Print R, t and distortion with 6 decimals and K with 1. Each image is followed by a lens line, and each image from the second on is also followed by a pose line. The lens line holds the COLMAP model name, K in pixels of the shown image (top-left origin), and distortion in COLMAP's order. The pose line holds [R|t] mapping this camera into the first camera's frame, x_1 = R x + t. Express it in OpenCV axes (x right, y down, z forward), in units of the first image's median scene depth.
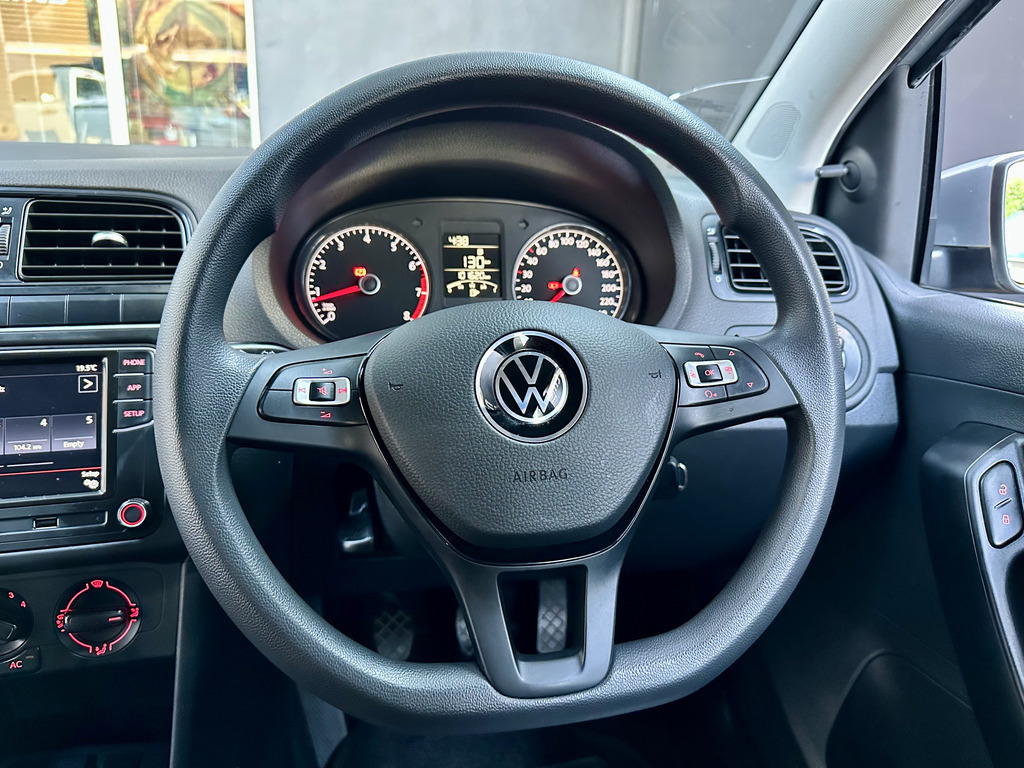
lens RADIAL K [[689.9, 0, 528.0], [0, 689.9, 401.5], [0, 0, 1]] dist [0.114804, -0.266502]
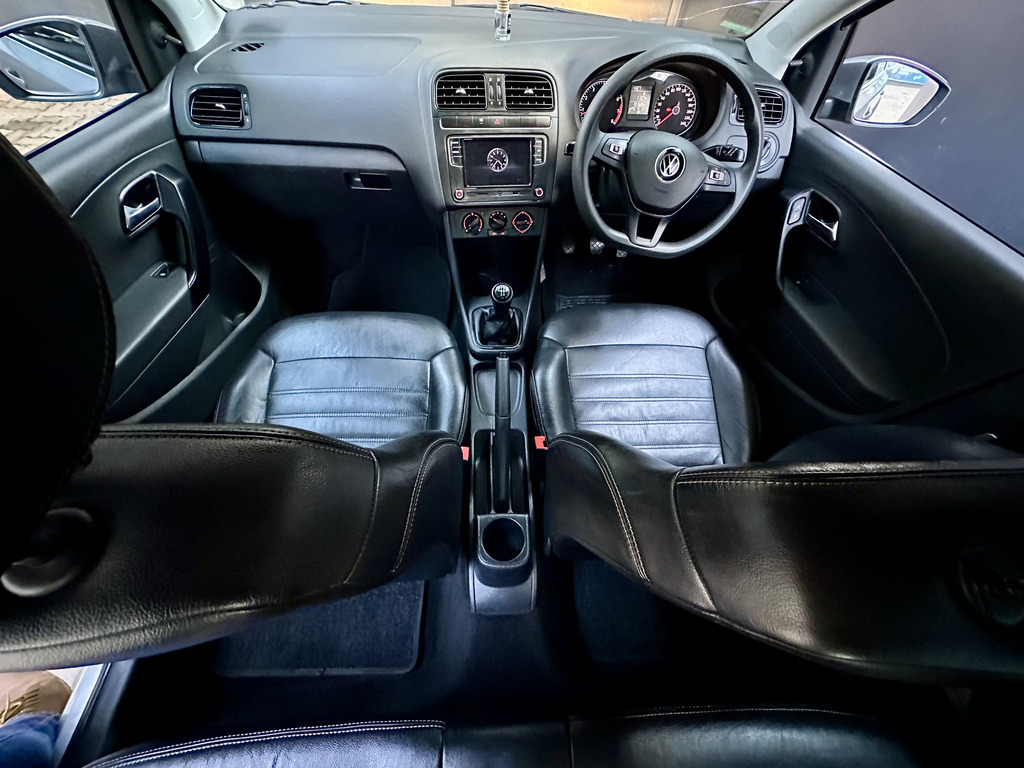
lens RADIAL K [[422.6, 0, 508.9], [0, 422.6, 387.9], [0, 0, 1]] dist [0.001059, -0.000055]
pose [[0.991353, 0.112281, -0.067915, -0.353869], [-0.056974, 0.834519, 0.548026, -0.137767], [0.118209, -0.539418, 0.833700, -1.030955]]
